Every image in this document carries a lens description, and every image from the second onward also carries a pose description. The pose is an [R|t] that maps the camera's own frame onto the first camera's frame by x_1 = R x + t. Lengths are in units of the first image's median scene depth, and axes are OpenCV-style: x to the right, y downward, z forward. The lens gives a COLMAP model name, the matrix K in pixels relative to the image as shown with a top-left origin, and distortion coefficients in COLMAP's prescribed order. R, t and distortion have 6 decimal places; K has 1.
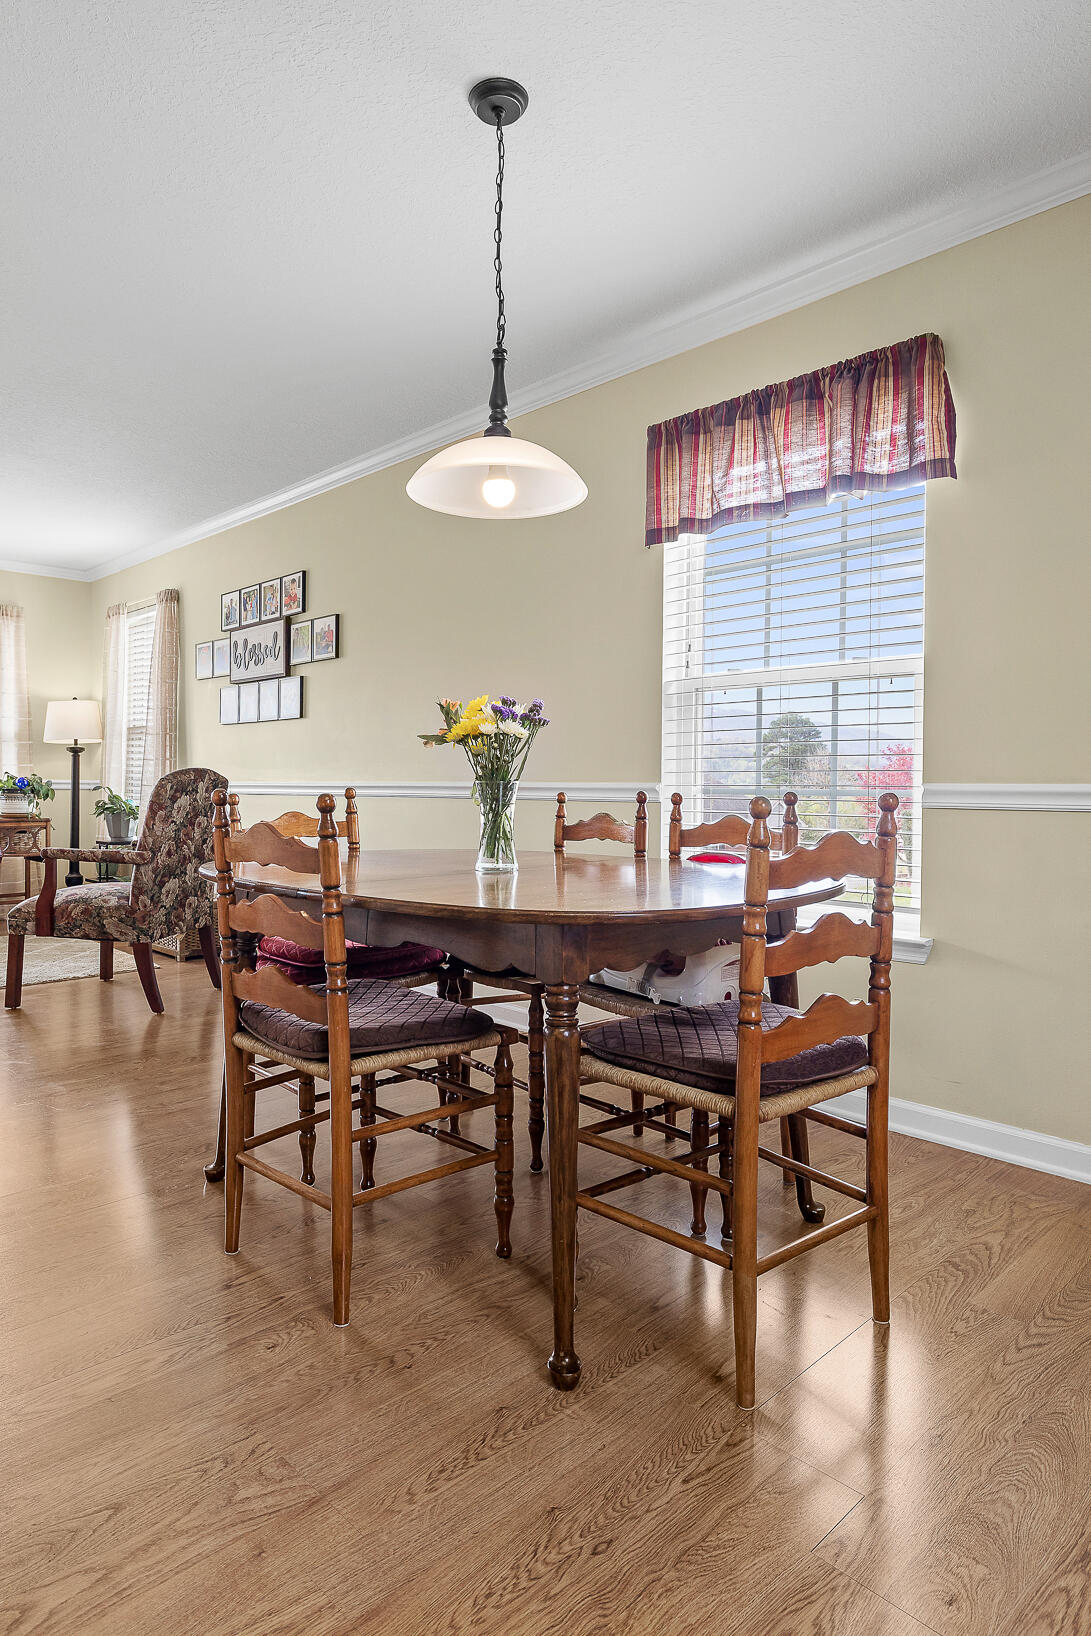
lens RADIAL K [[981.1, 0, 506.5], [0, 981.1, 789.9], [0, 0, 1]] dist [0.003700, -0.001657]
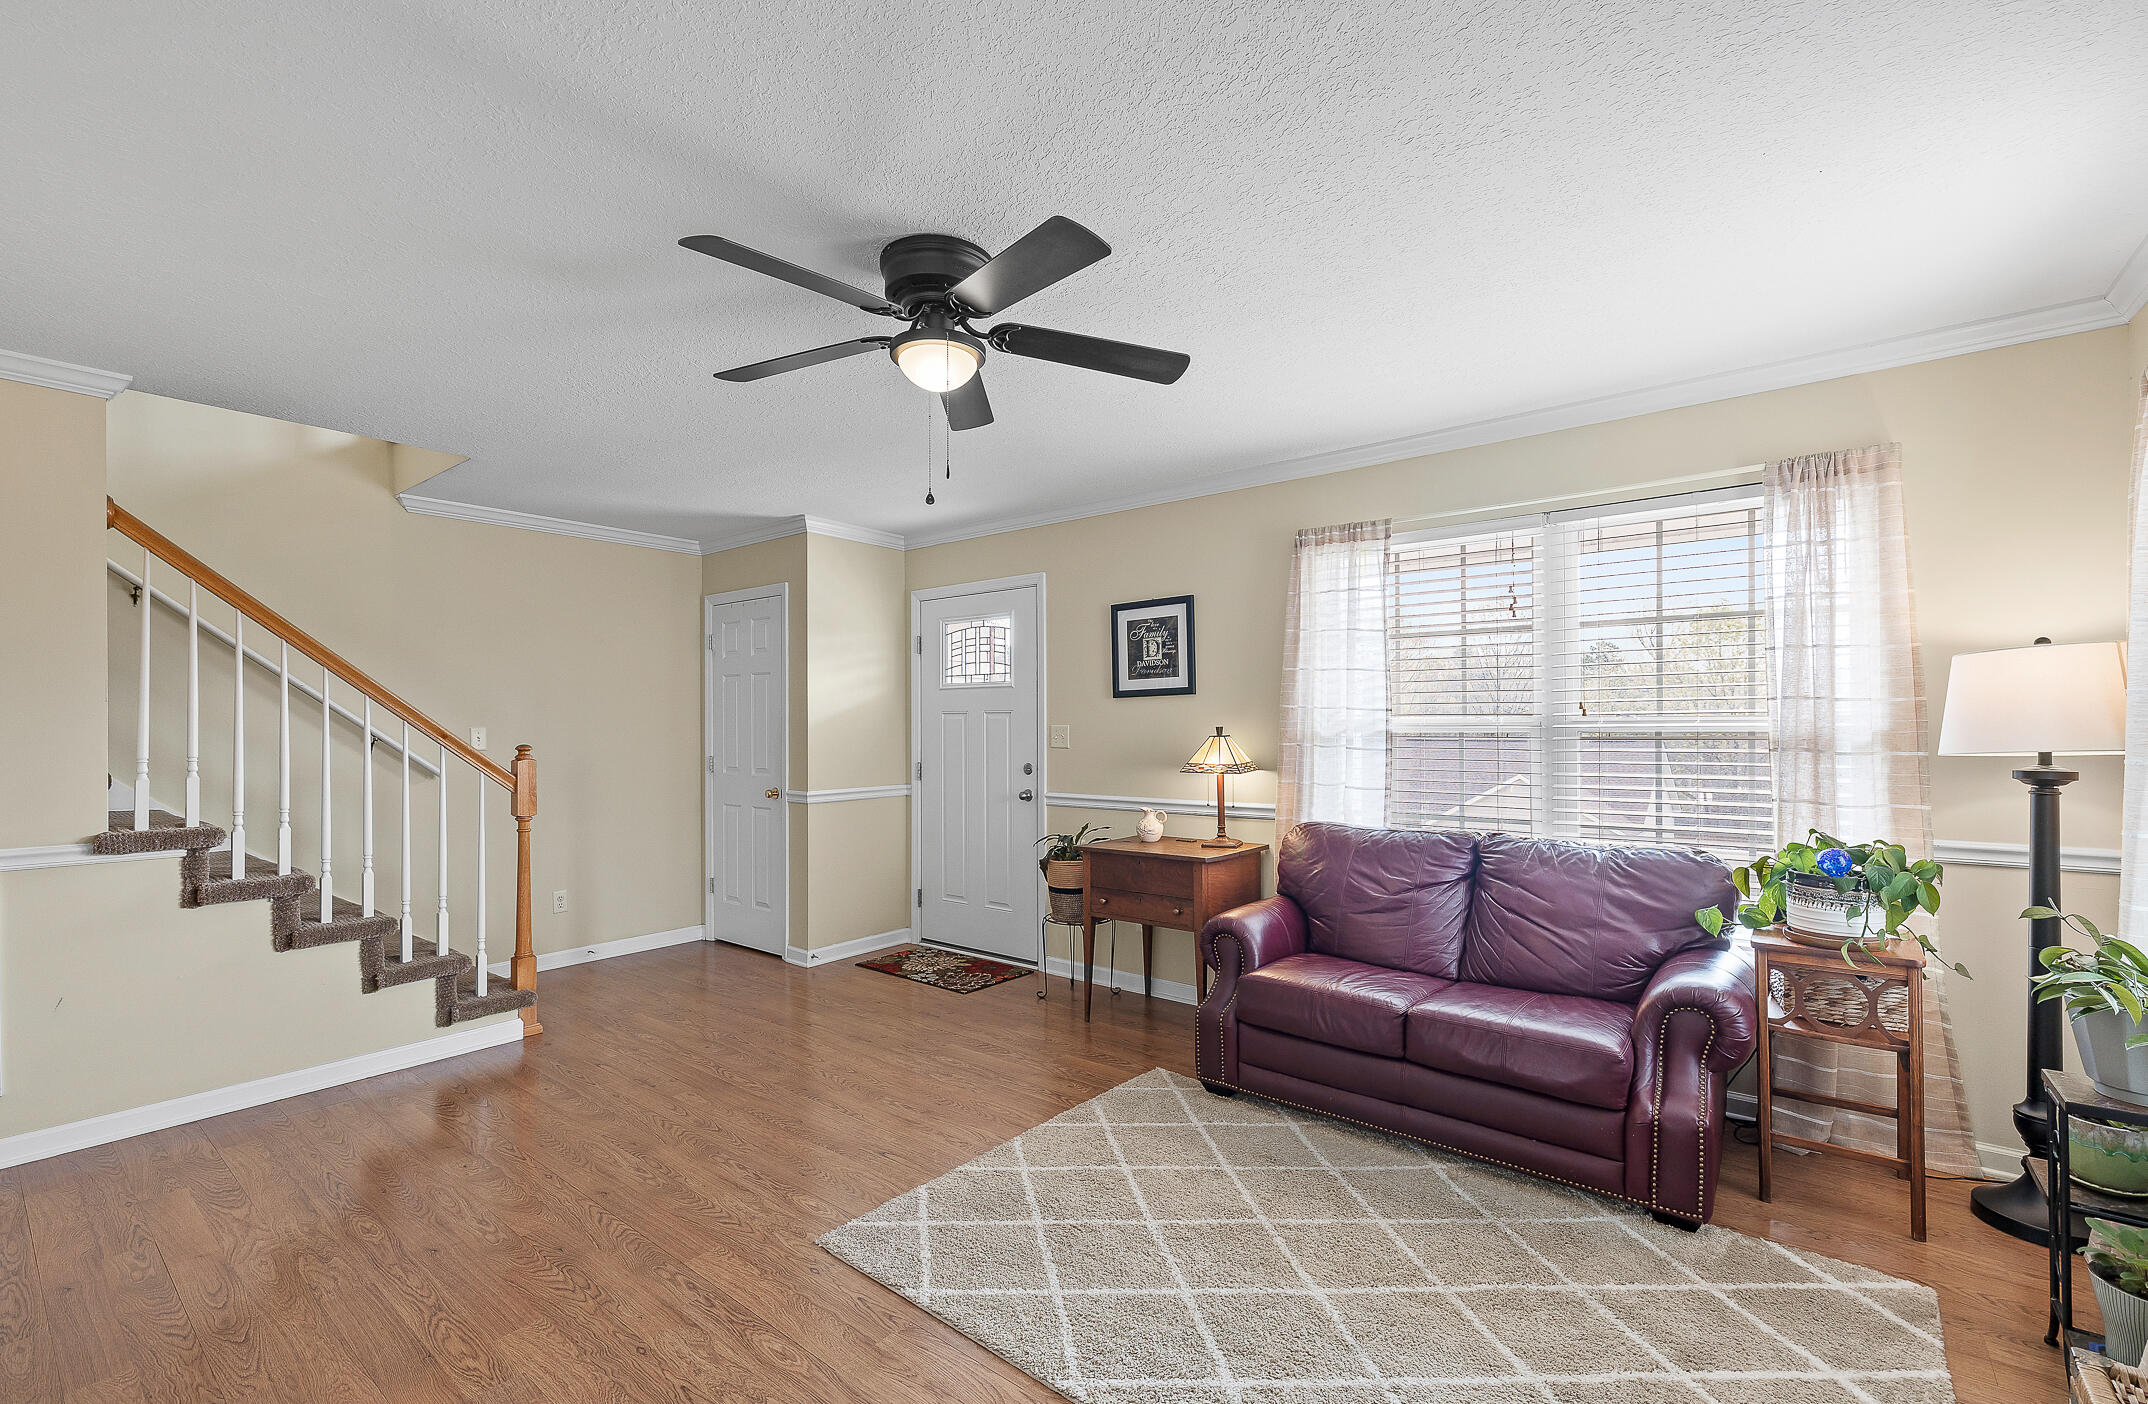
lens RADIAL K [[915.7, 0, 1051.2], [0, 915.7, 721.8], [0, 0, 1]] dist [0.000324, 0.000087]
pose [[0.130072, -0.012215, -0.991429, -0.339404], [0.001224, 0.999925, -0.012159, -0.140590], [0.991504, 0.000368, 0.130077, 1.394257]]
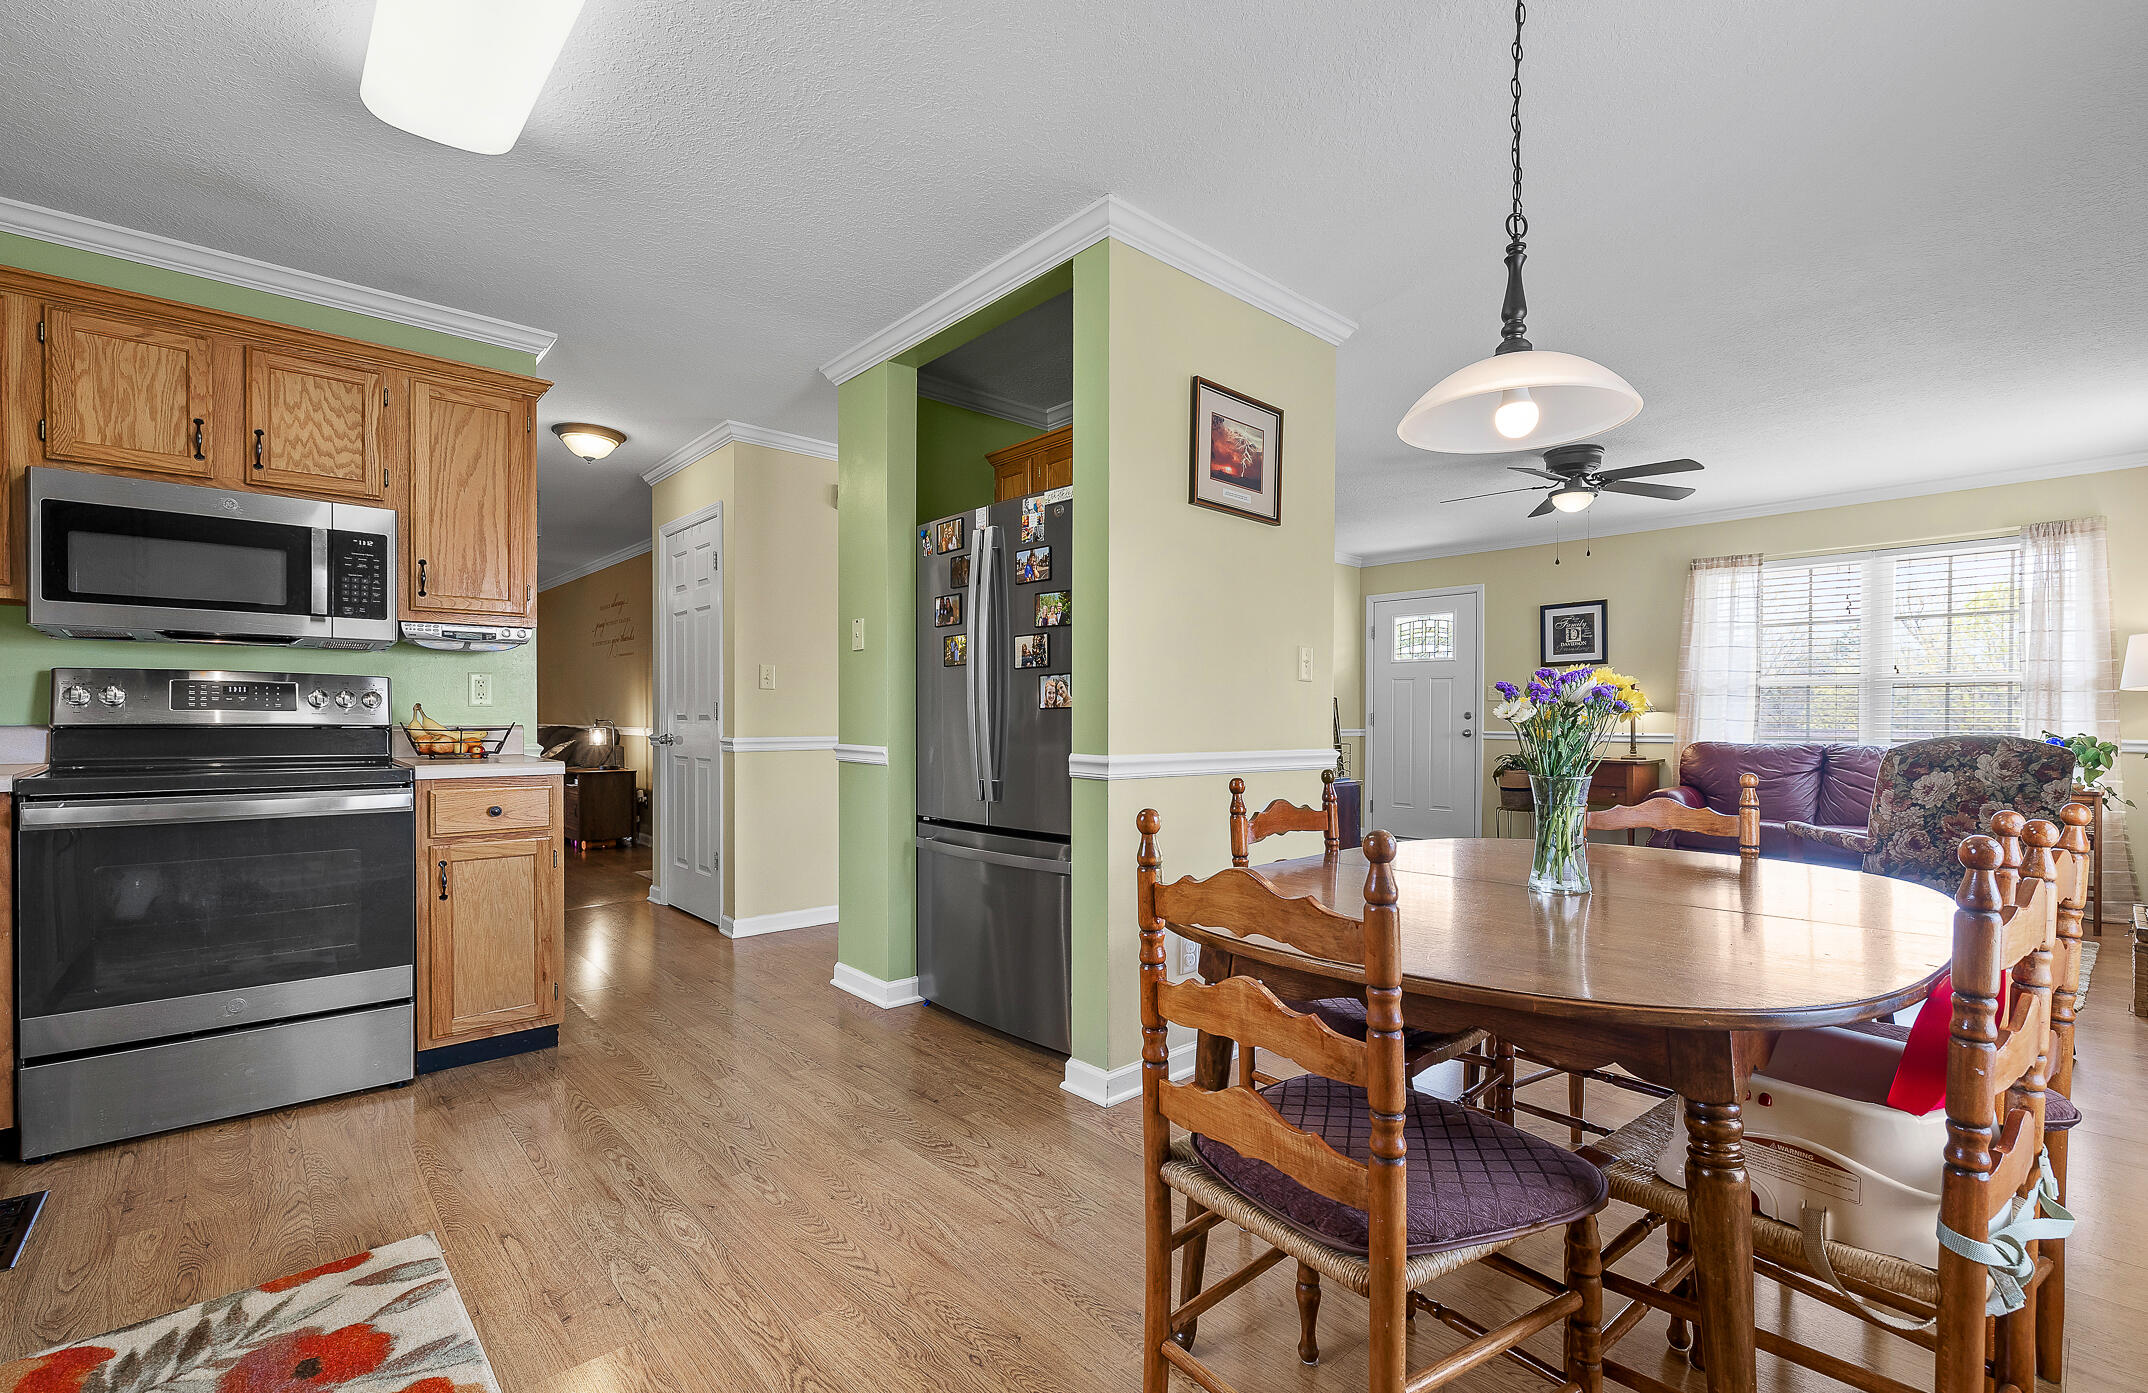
lens RADIAL K [[931.5, 0, 1086.2], [0, 931.5, 723.9], [0, 0, 1]] dist [-0.001923, -0.000080]
pose [[-0.017246, 0.000719, -0.999851, 0.605994], [-0.008459, 0.999964, 0.000865, -0.040166], [0.999815, 0.008473, -0.017239, 0.522575]]
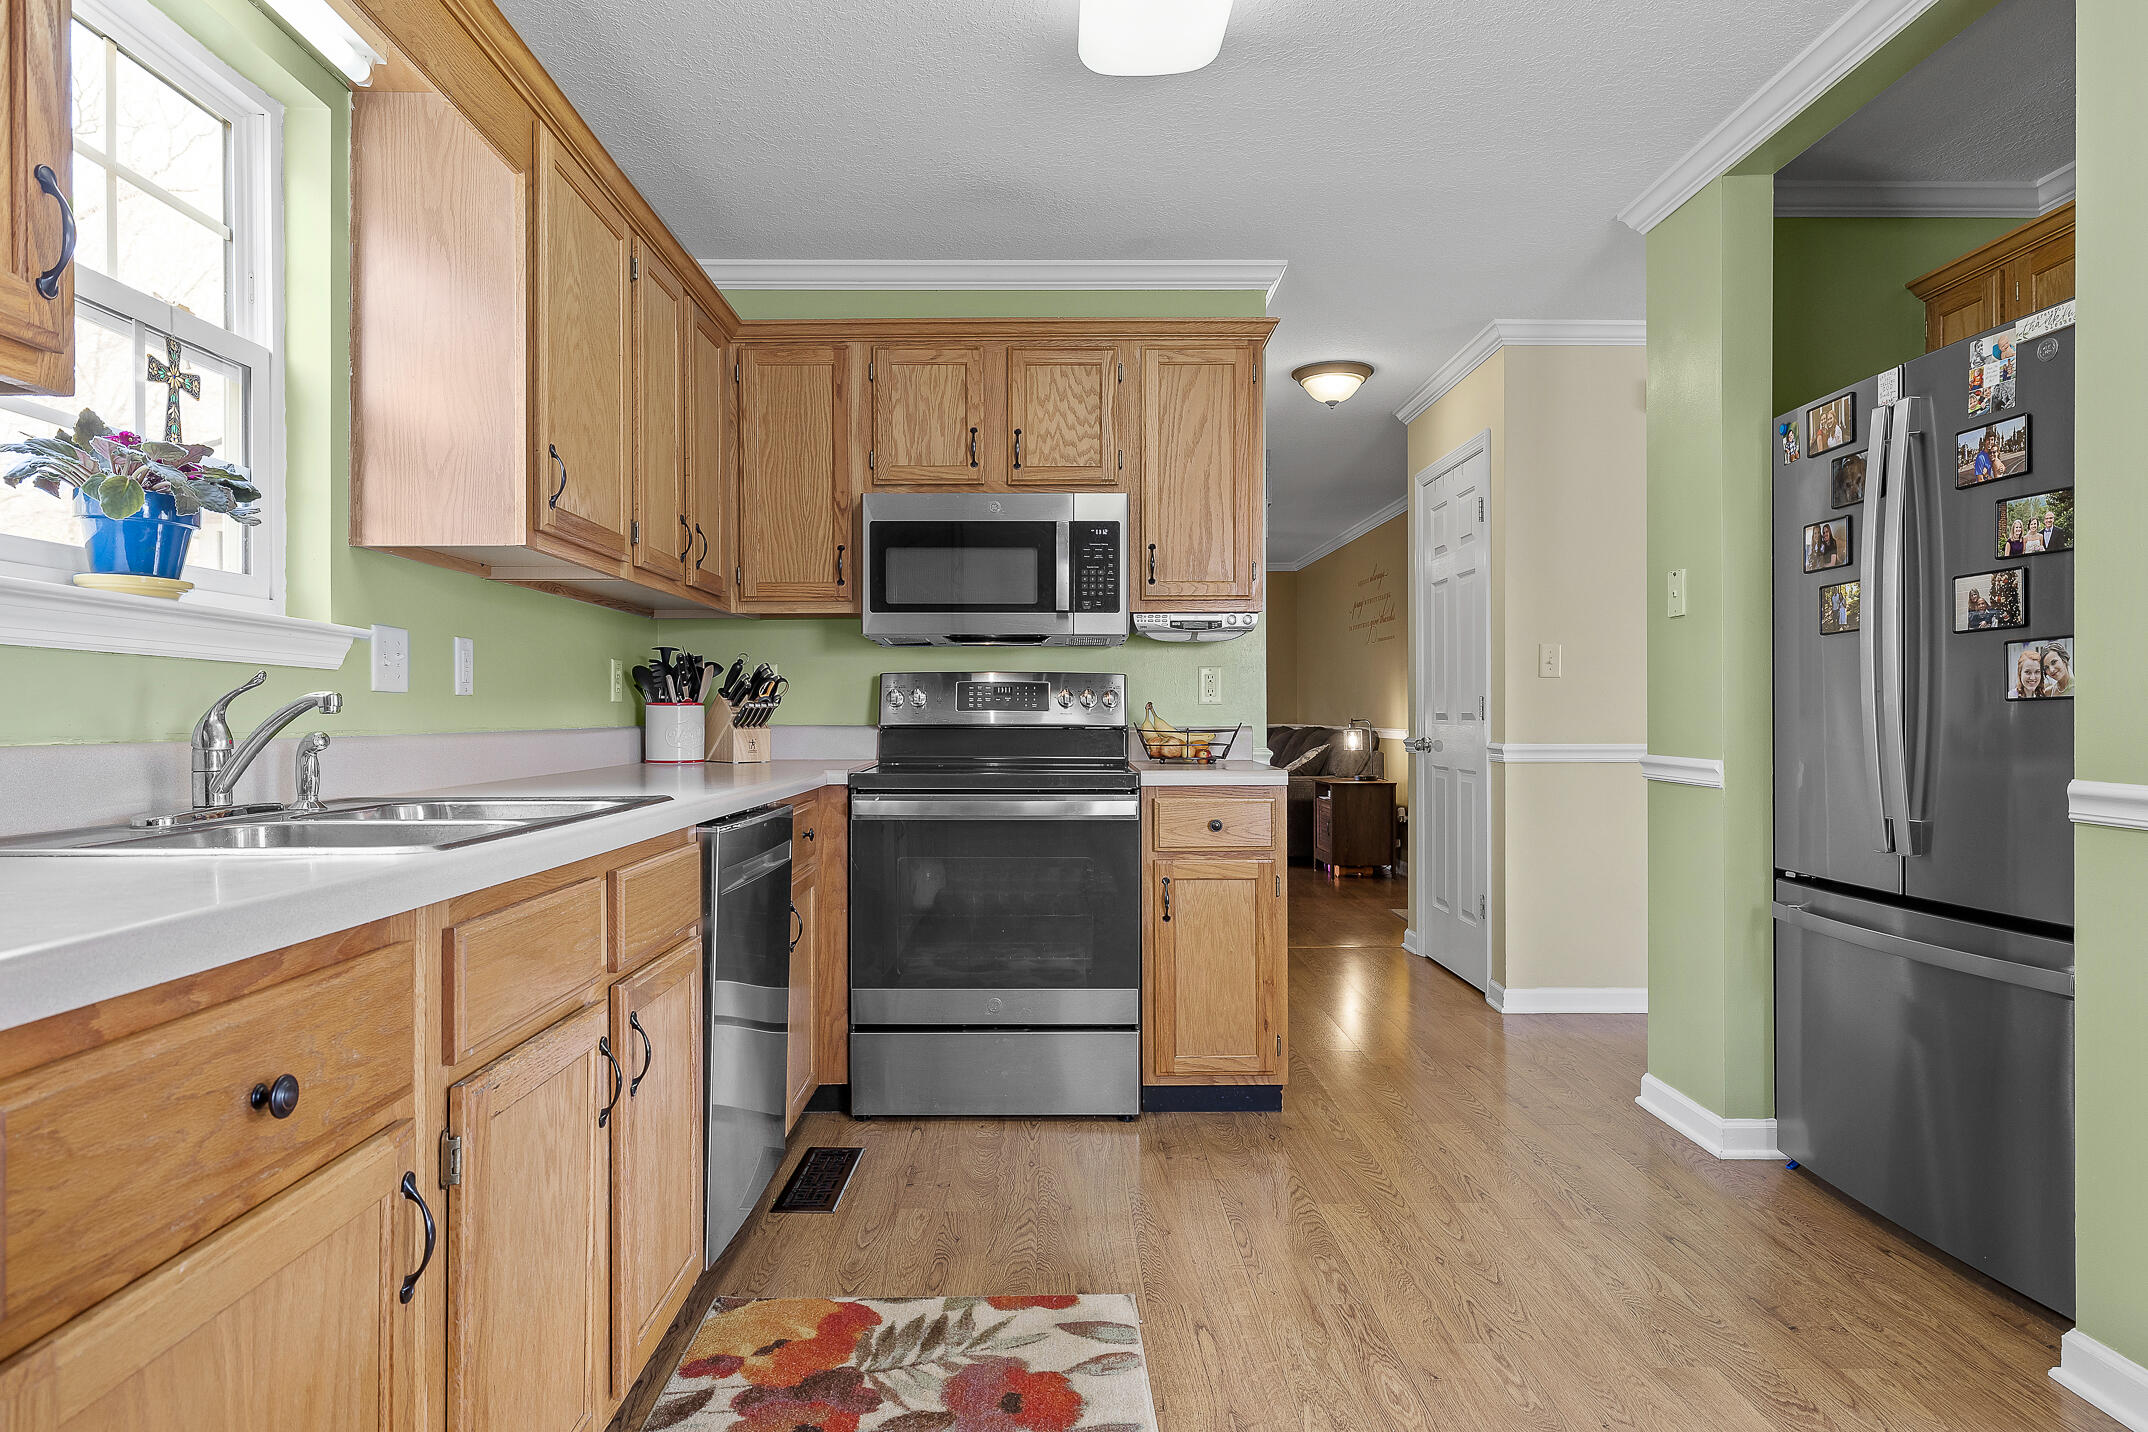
lens RADIAL K [[1229.5, 0, 1062.0], [0, 1229.5, 716.5], [0, 0, 1]] dist [0.002380, -0.002905]
pose [[-0.679359, -0.004732, -0.733791, 0.554843], [-0.007505, 0.999972, 0.000500, -0.041171], [0.733768, 0.005847, -0.679375, 0.544692]]
